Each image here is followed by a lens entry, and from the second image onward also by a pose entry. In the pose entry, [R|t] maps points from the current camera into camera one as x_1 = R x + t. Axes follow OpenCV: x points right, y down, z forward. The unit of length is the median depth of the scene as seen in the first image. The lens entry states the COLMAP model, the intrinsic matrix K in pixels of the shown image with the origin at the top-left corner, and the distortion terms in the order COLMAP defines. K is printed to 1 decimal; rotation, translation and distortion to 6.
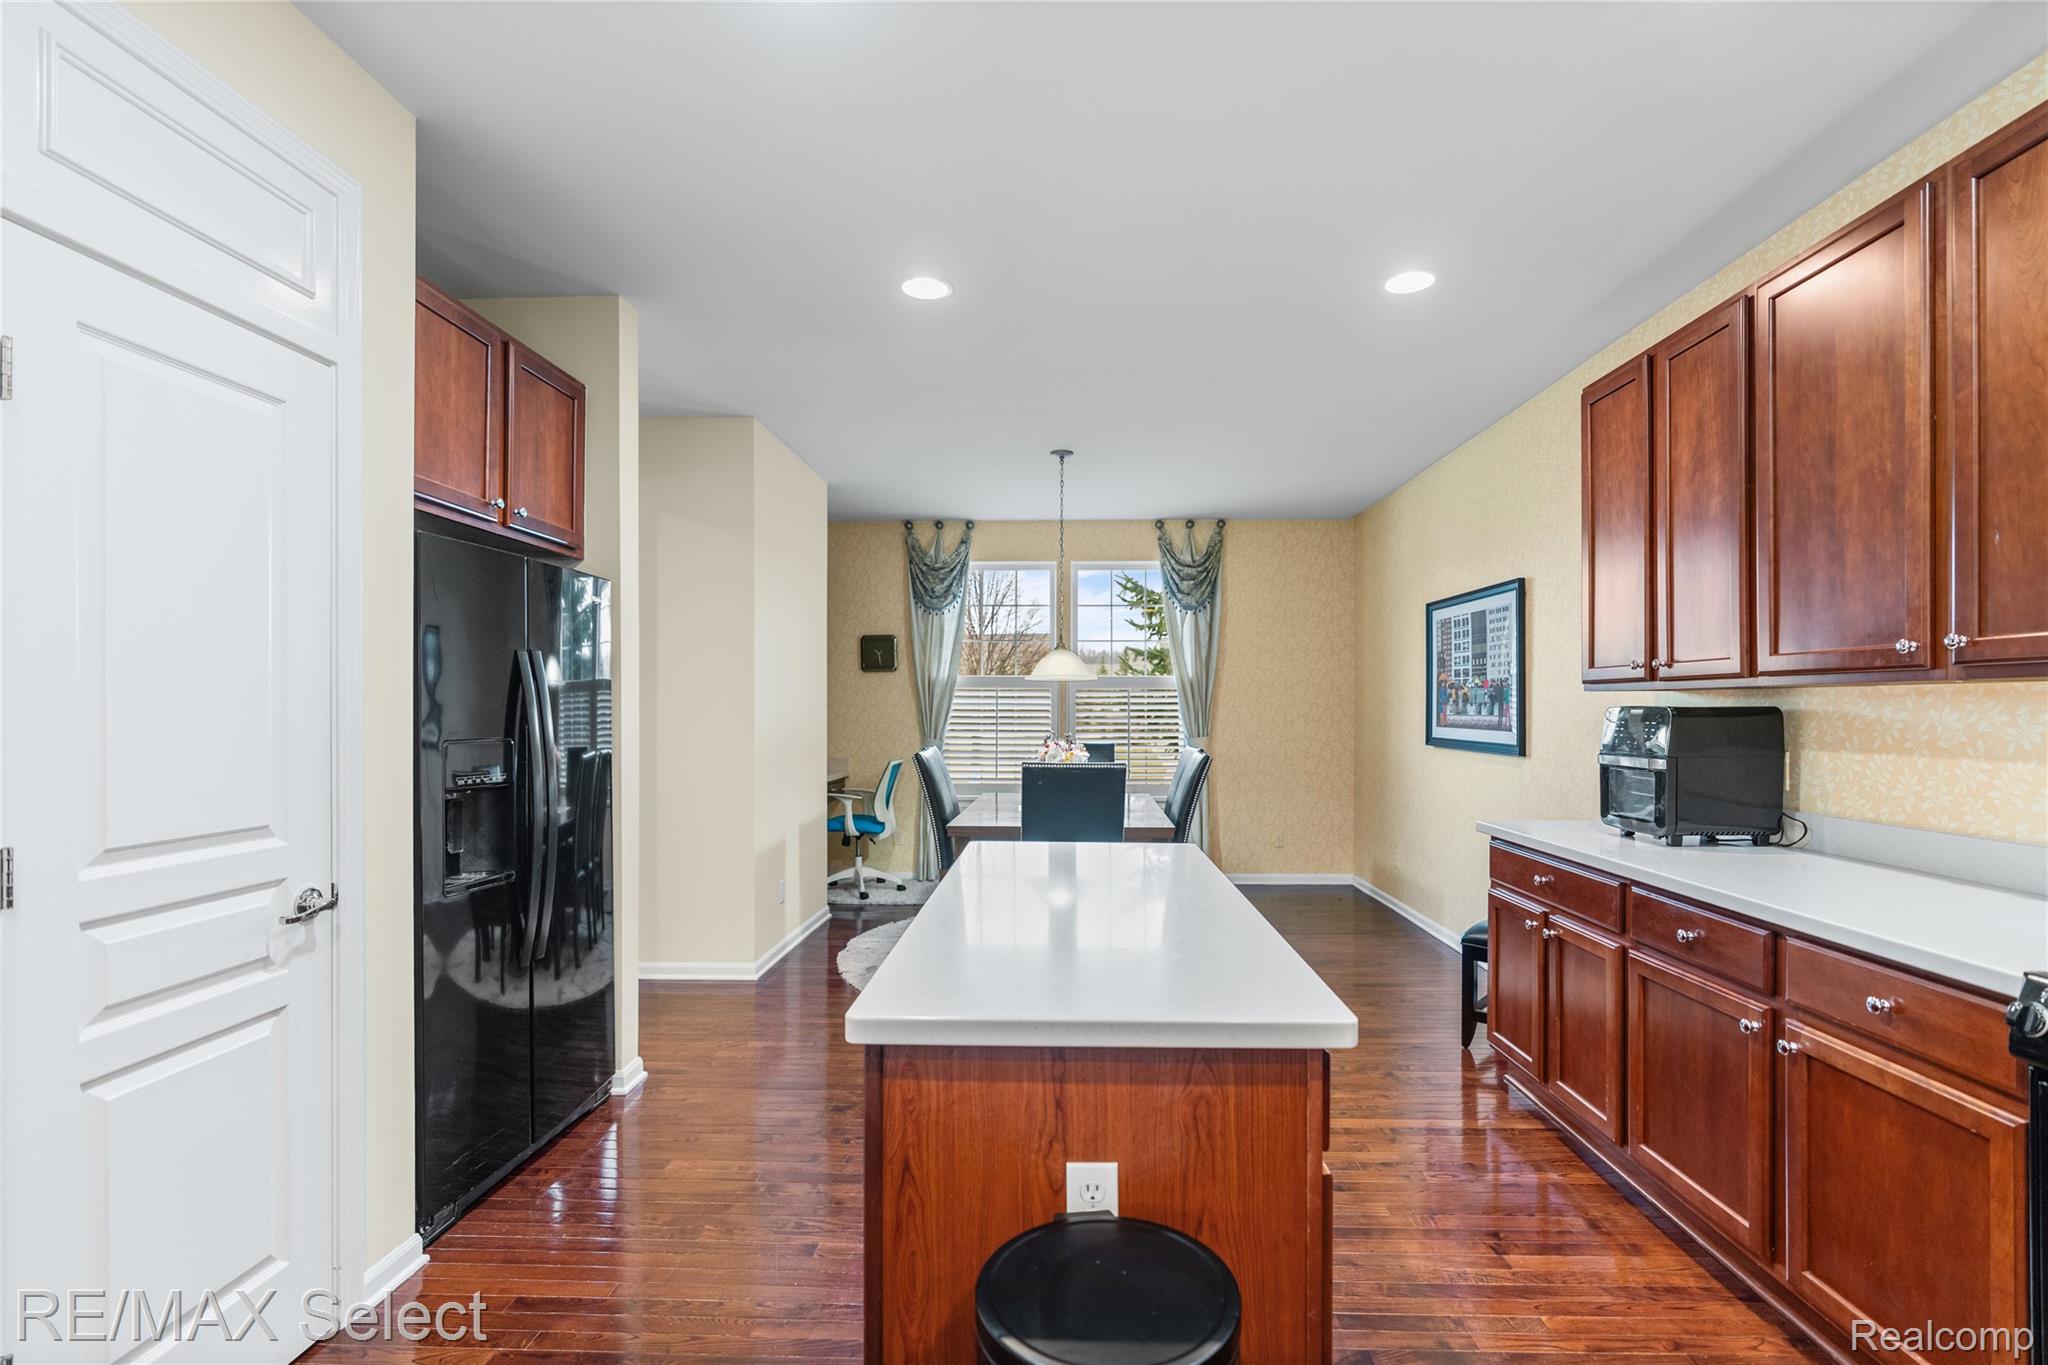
lens RADIAL K [[928.6, 0, 1048.2], [0, 928.6, 706.9], [0, 0, 1]] dist [-0.006130, 0.004270]
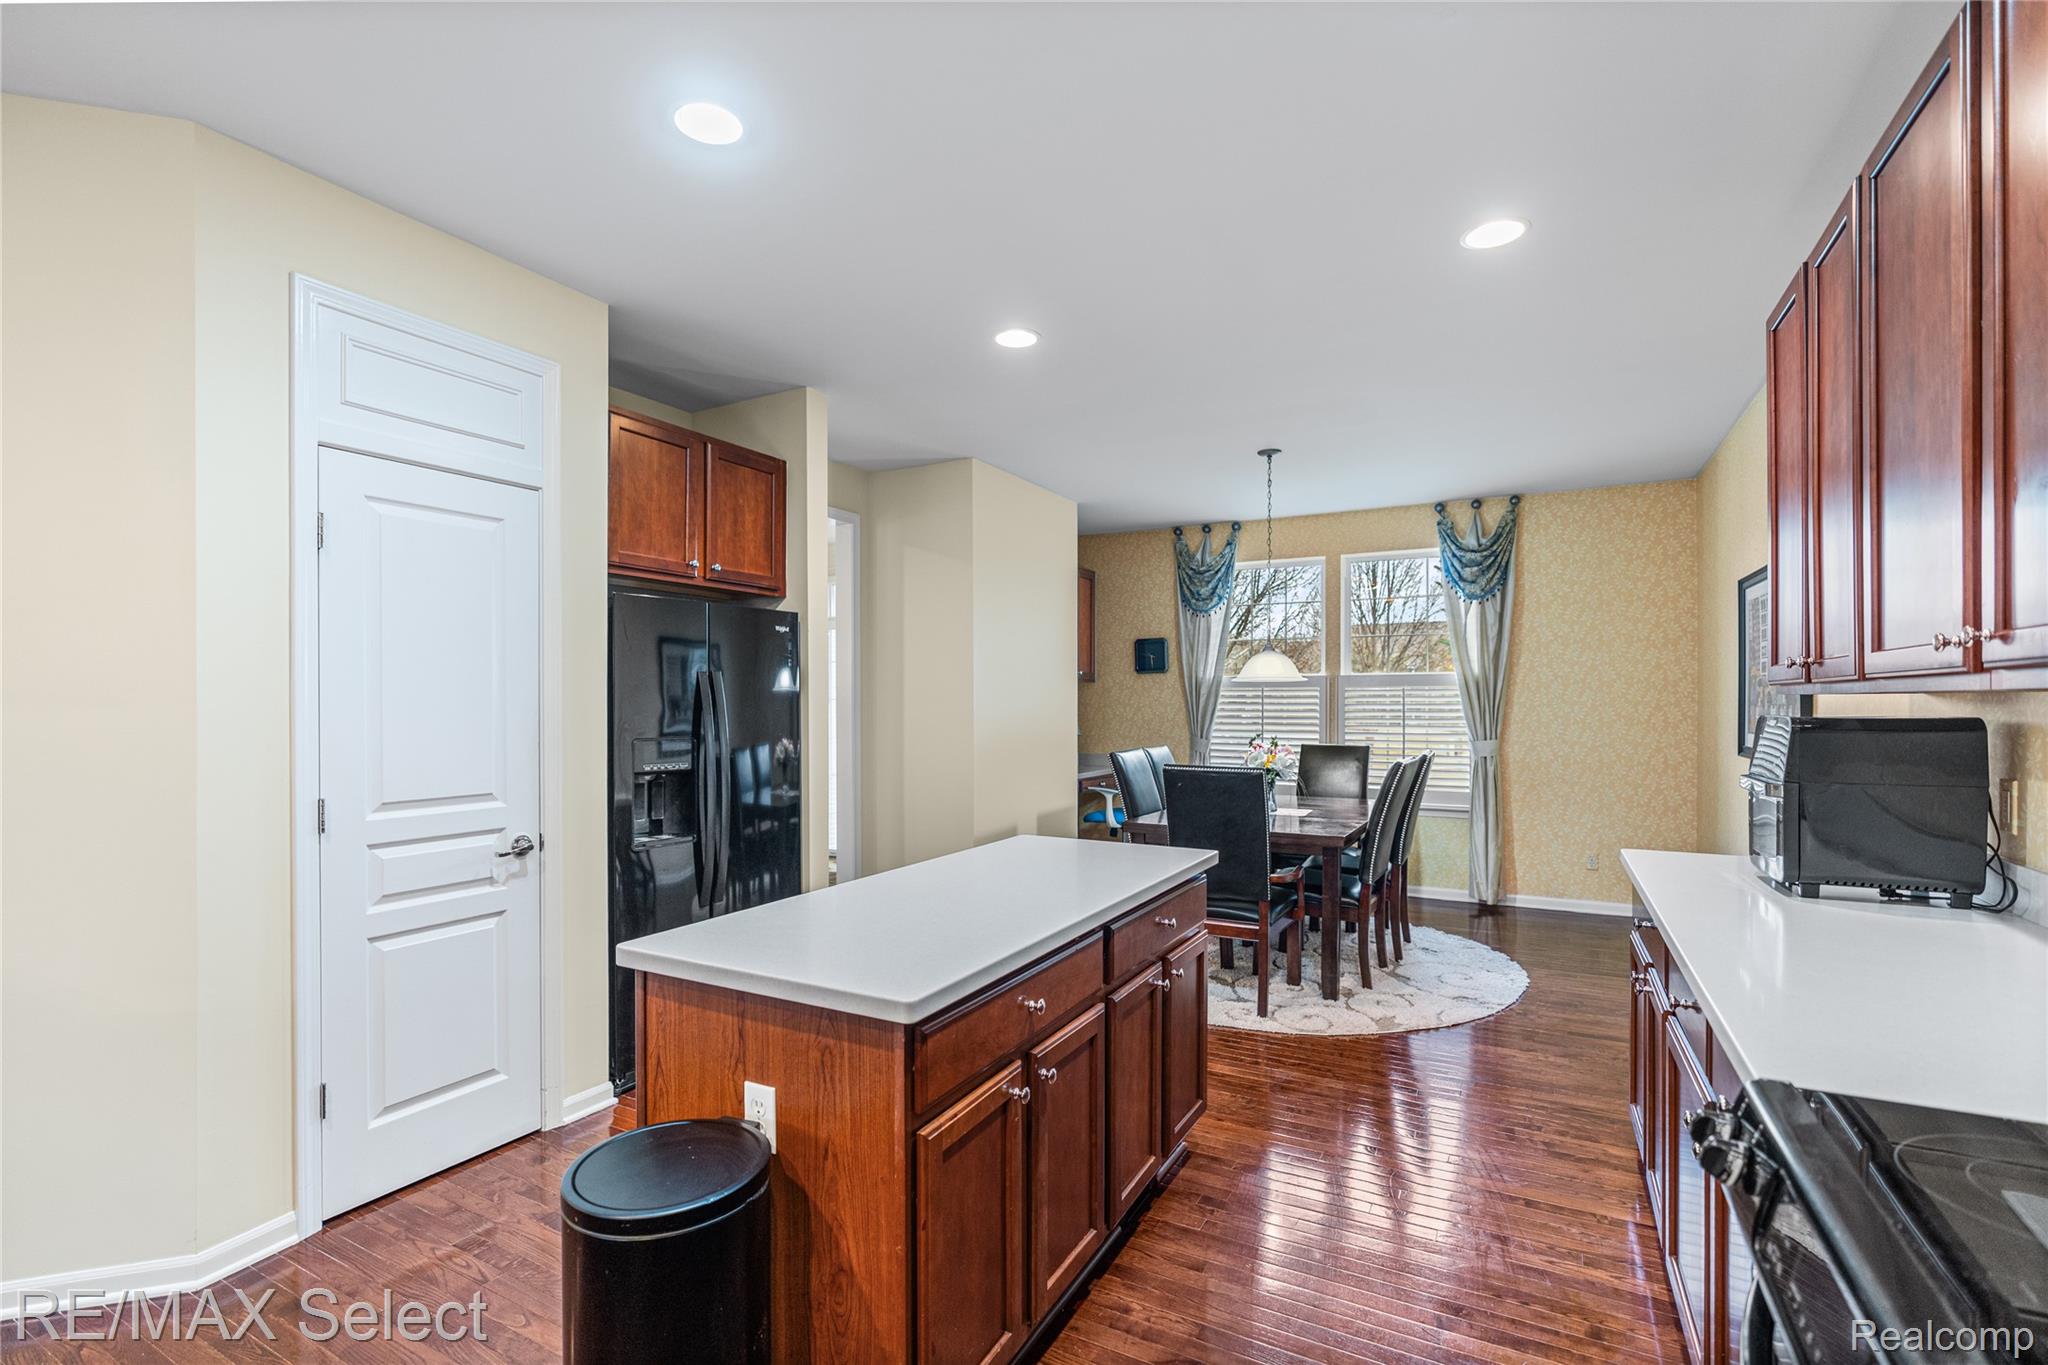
lens RADIAL K [[928.6, 0, 1039.9], [0, 928.6, 694.6], [0, 0, 1]] dist [-0.006130, 0.004270]
pose [[0.892583, -0.005571, -0.450848, 0.397137], [0.002485, 0.999969, -0.007437, -0.013563], [0.450876, 0.005517, 0.892570, 0.014196]]
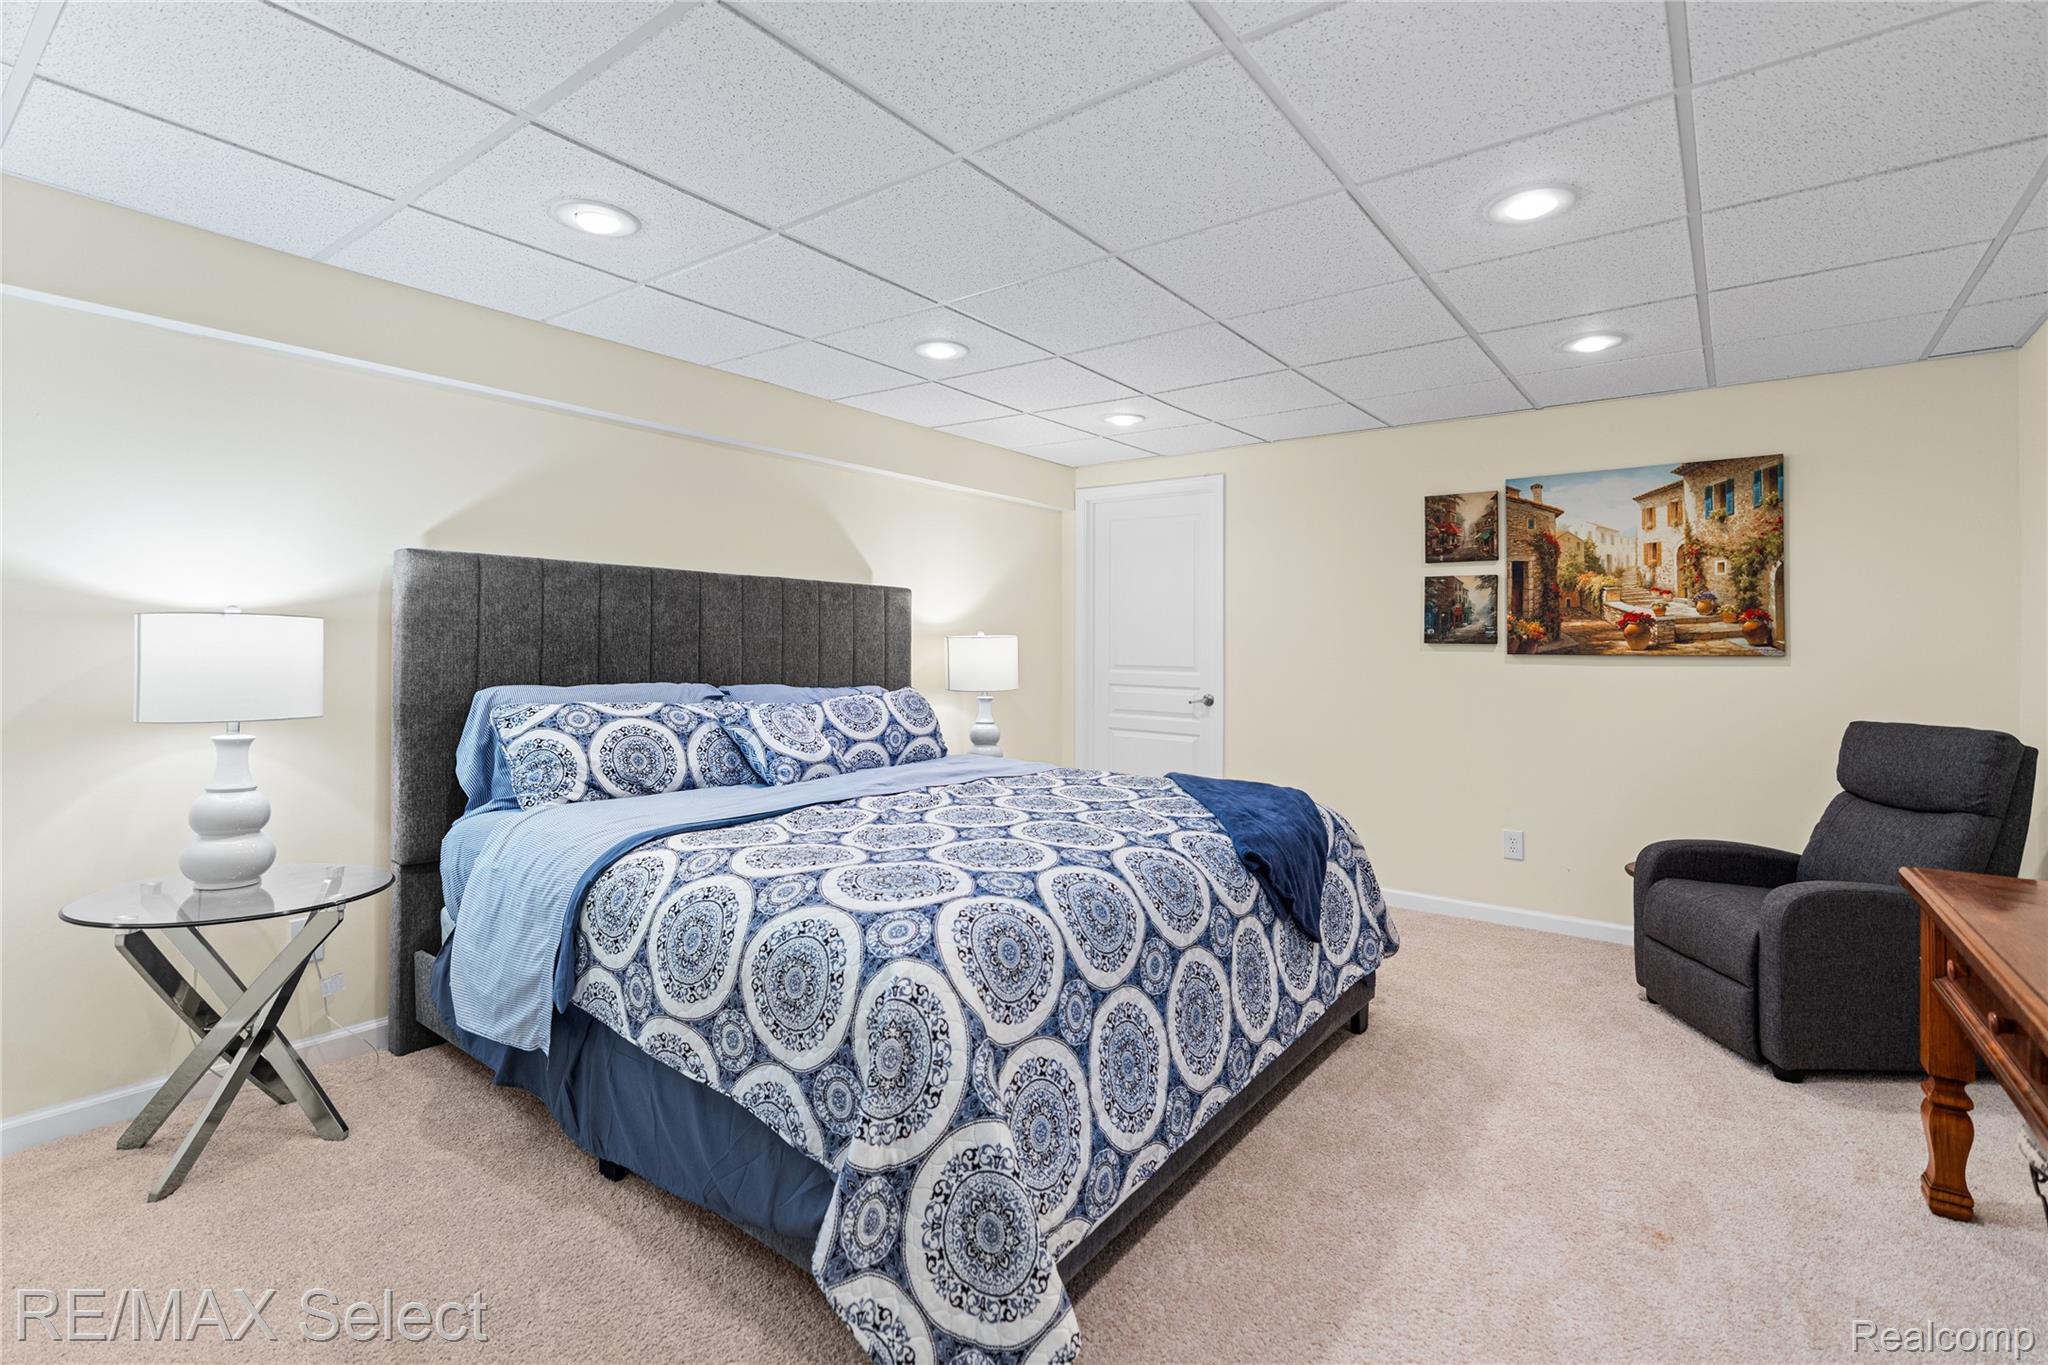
lens RADIAL K [[928.6, 0, 1026.1], [0, 928.6, 669.6], [0, 0, 1]] dist [-0.006130, 0.004270]
pose [[-0.583223, 0.011679, -0.812228, 1.013878], [-0.008837, 0.999746, 0.020721, 0.047055], [0.812264, 0.019263, -0.582972, 1.298242]]
